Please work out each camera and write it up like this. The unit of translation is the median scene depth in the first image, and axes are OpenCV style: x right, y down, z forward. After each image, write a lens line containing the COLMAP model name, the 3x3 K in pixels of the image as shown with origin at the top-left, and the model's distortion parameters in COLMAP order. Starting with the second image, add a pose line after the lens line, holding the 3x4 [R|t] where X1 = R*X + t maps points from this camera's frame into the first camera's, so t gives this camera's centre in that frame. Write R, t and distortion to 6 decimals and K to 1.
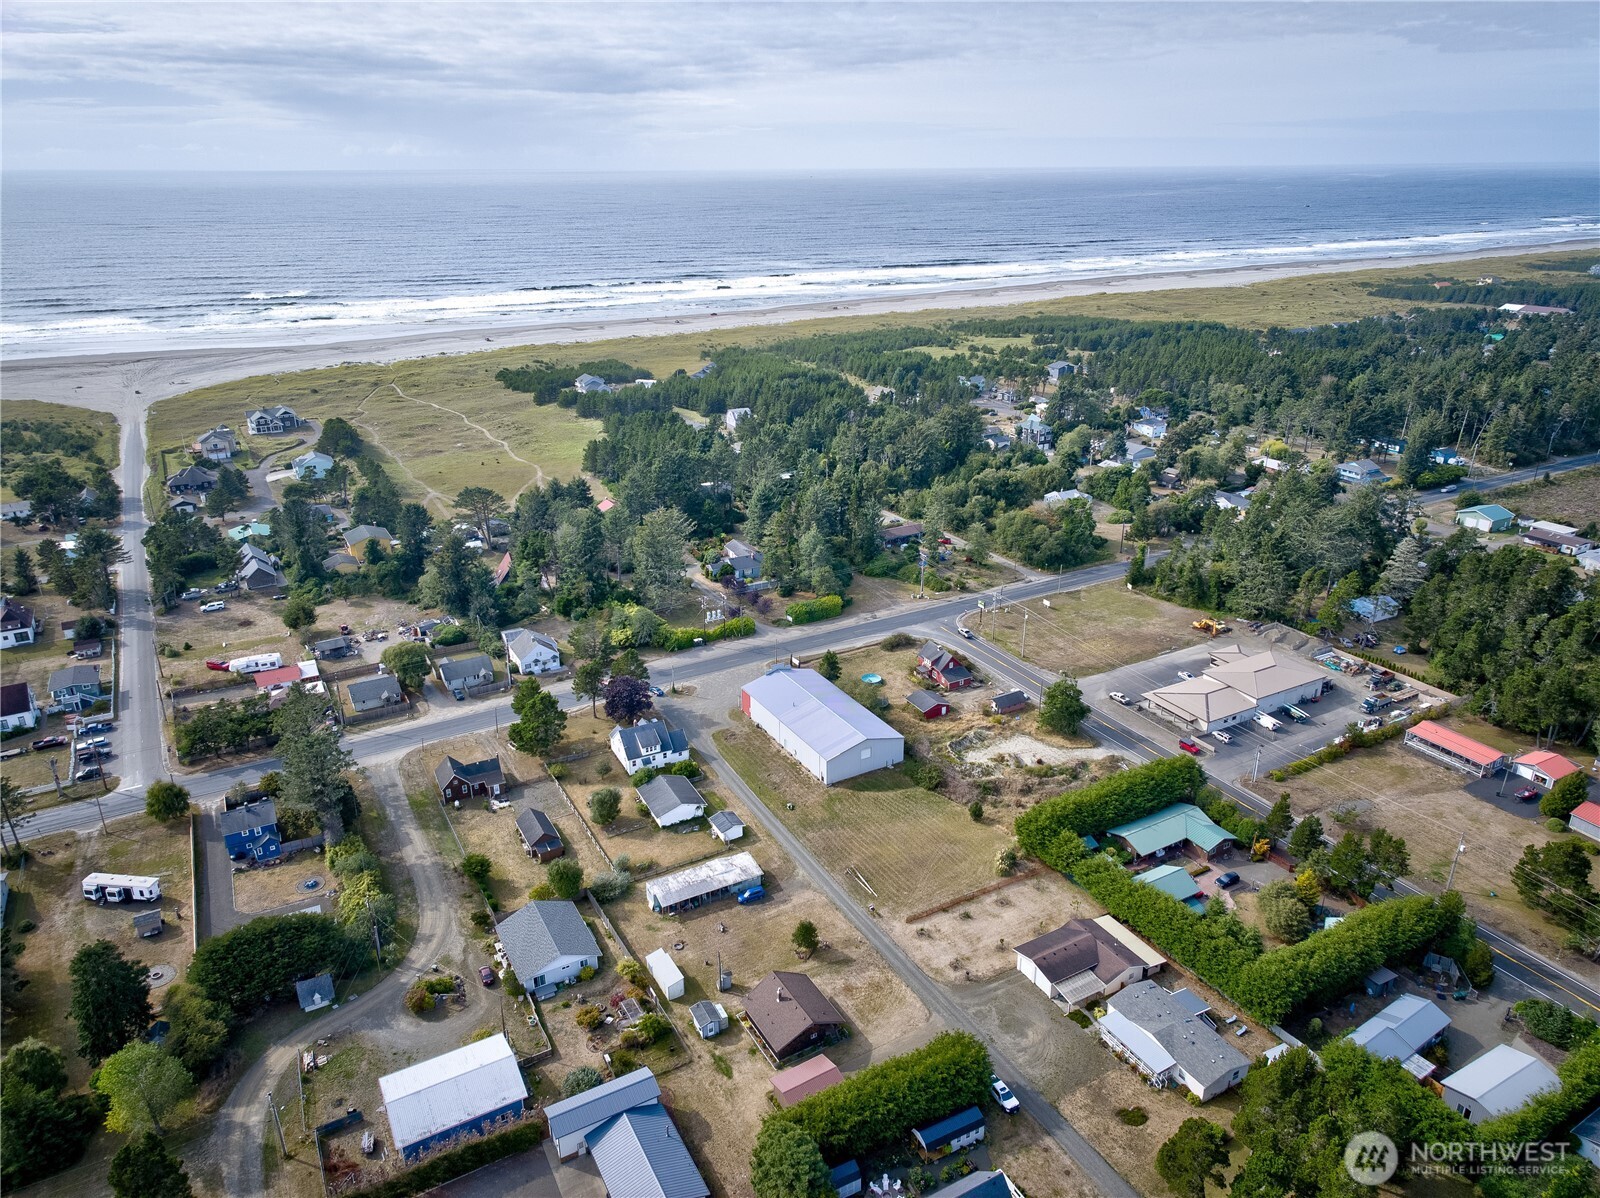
lens RADIAL K [[1087.4, 0, 800.0], [0, 1087.4, 599.0], [0, 0, 1]] dist [0.002718, -0.000566]
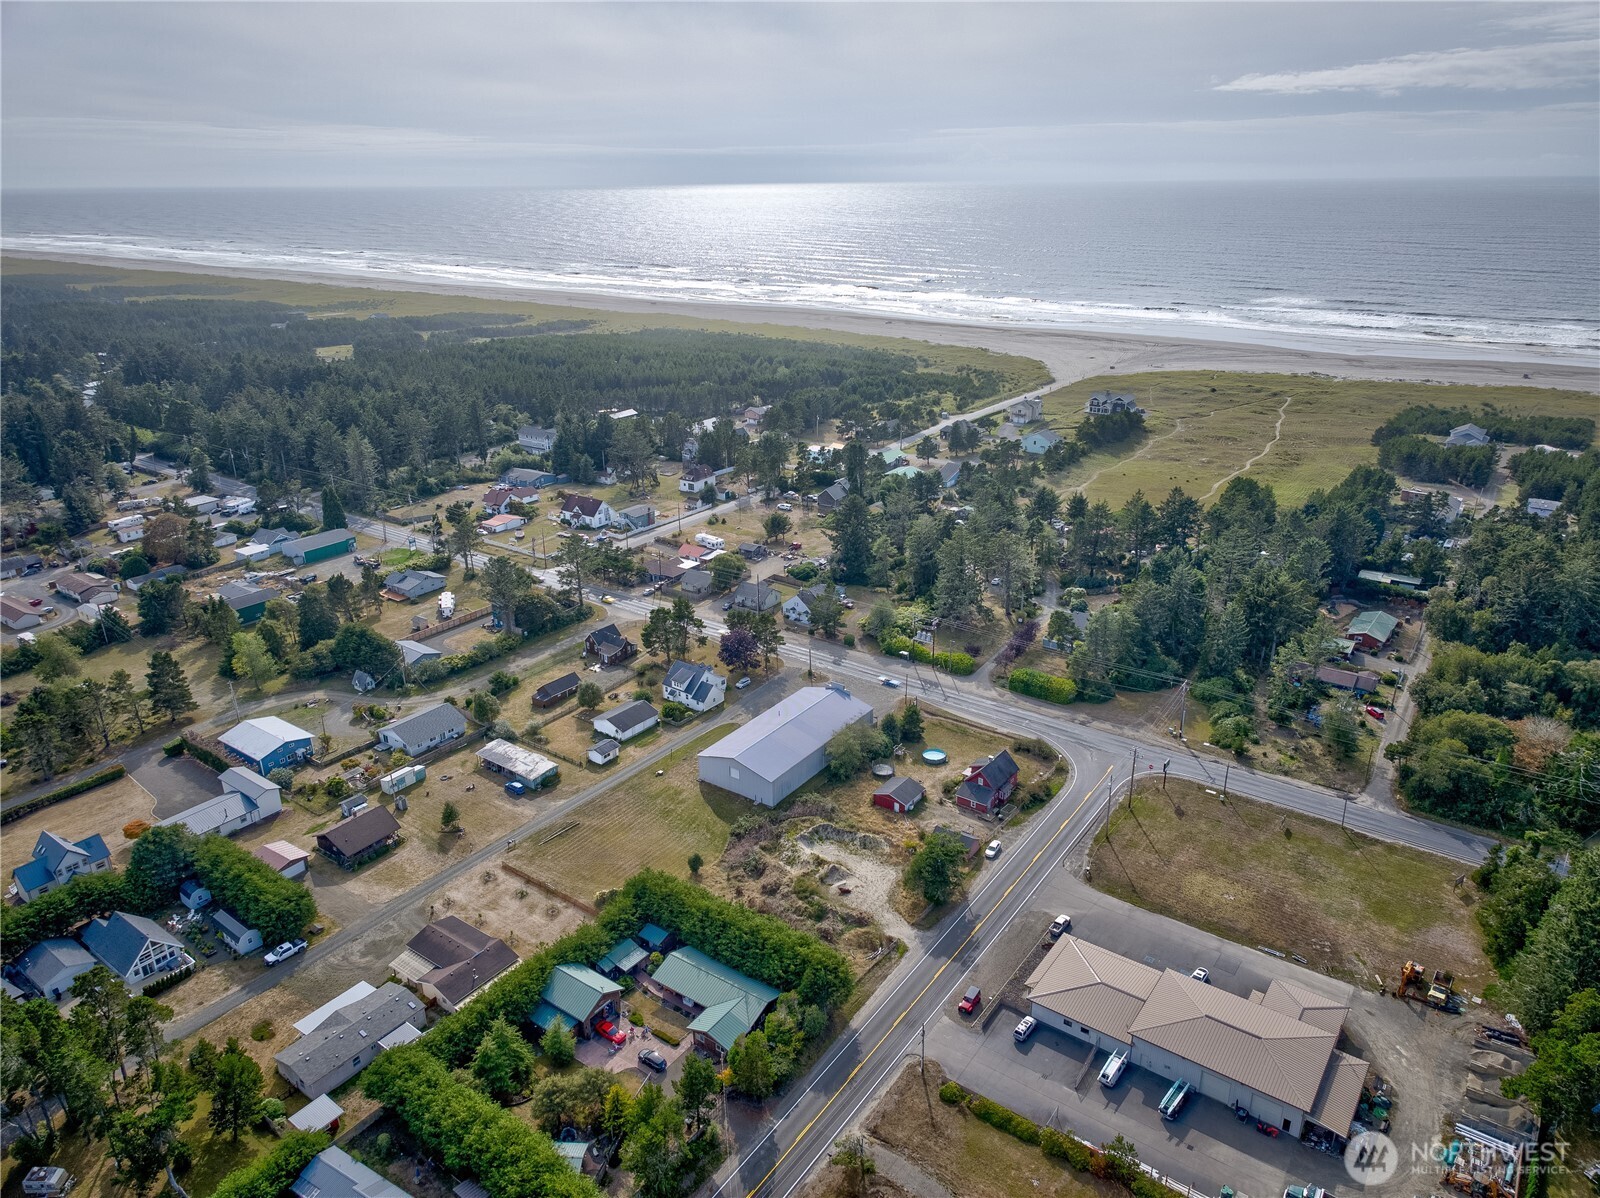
lens RADIAL K [[1087.4, 0, 800.0], [0, 1087.4, 599.0], [0, 0, 1]] dist [0.002718, -0.000566]
pose [[0.417944, 0.330797, -0.846106, 0.840837], [-0.330626, 0.922867, 0.197491, -0.210105], [0.846173, 0.197205, 0.495077, 0.523208]]
